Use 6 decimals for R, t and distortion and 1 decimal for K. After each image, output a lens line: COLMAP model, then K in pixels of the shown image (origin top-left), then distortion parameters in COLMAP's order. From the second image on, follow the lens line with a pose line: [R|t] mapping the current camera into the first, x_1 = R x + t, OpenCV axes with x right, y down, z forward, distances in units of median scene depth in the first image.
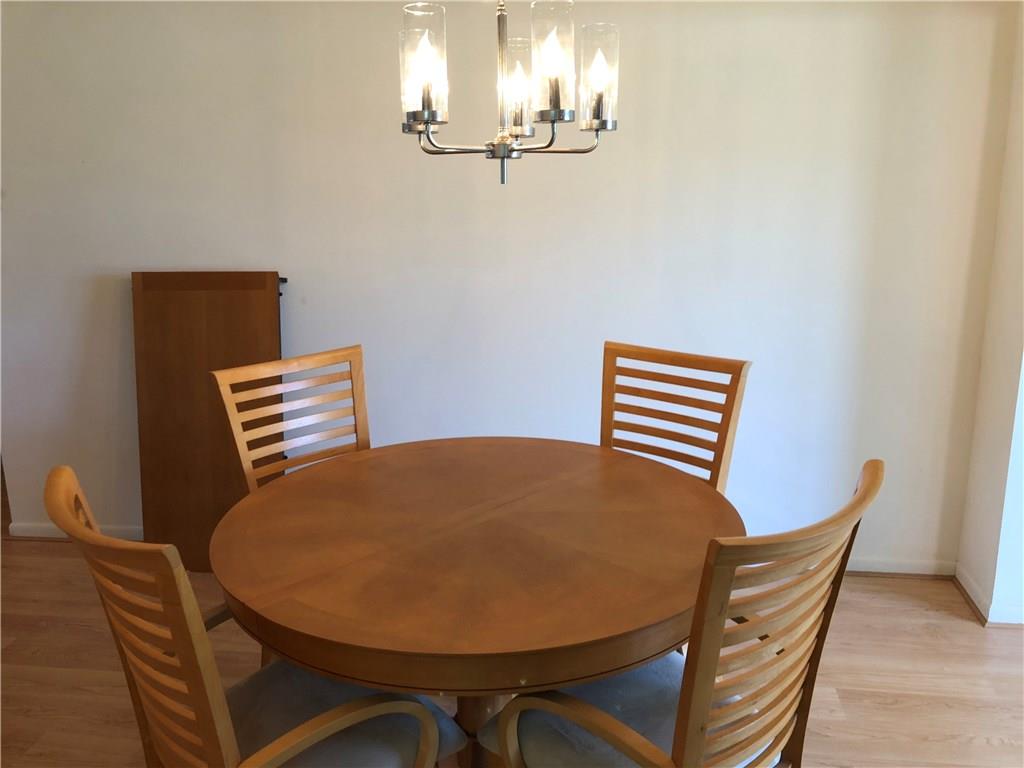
lens RADIAL K [[846.7, 0, 514.4], [0, 846.7, 378.6], [0, 0, 1]] dist [0.046051, -0.040482]
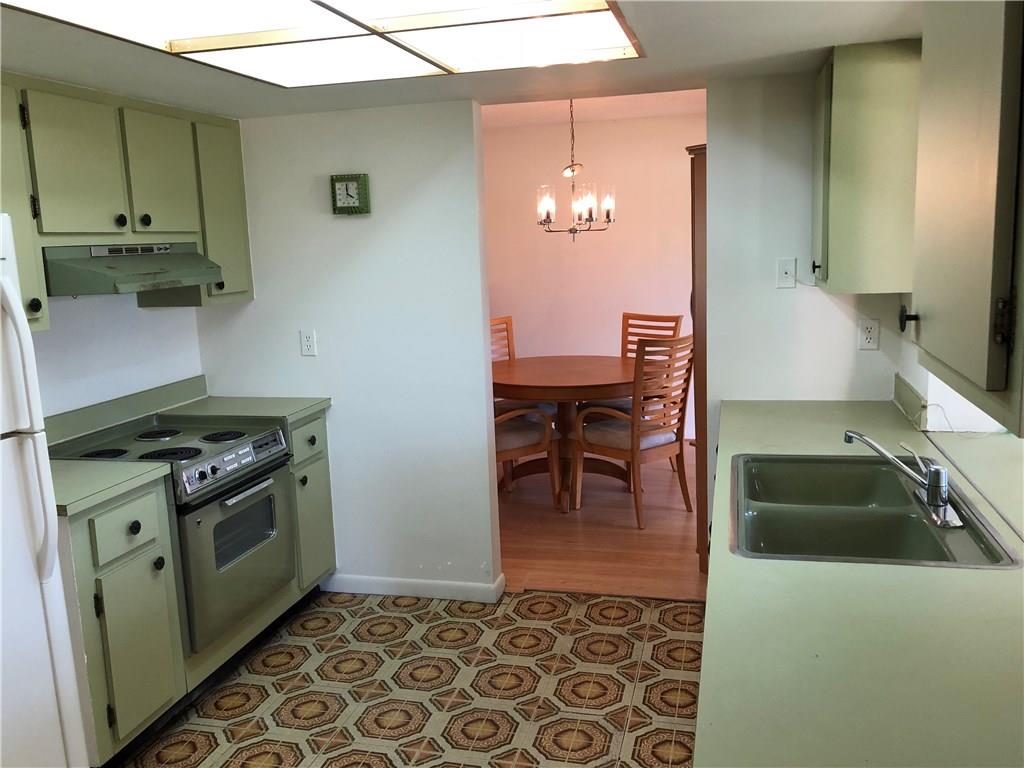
lens RADIAL K [[846.7, 0, 510.3], [0, 846.7, 381.1], [0, 0, 1]] dist [0.046051, -0.040482]
pose [[0.994537, -0.004455, -0.104288, 0.067301], [-0.002217, 0.997962, -0.063771, 0.407407], [0.104360, 0.063654, 0.992500, -1.767461]]
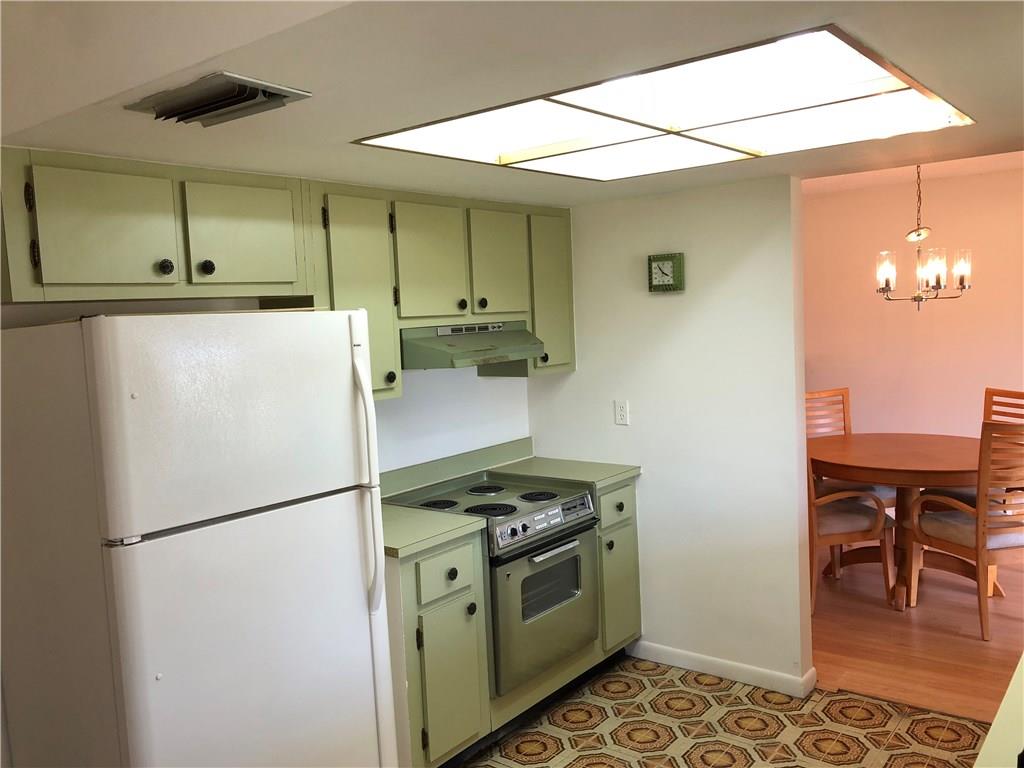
lens RADIAL K [[846.7, 0, 509.9], [0, 846.7, 380.9], [0, 0, 1]] dist [0.046051, -0.040482]
pose [[0.870152, 0.012885, -0.492615, 0.184657], [-0.079613, 0.990202, -0.114729, 0.373573], [0.486310, 0.139050, 0.862652, -1.794932]]
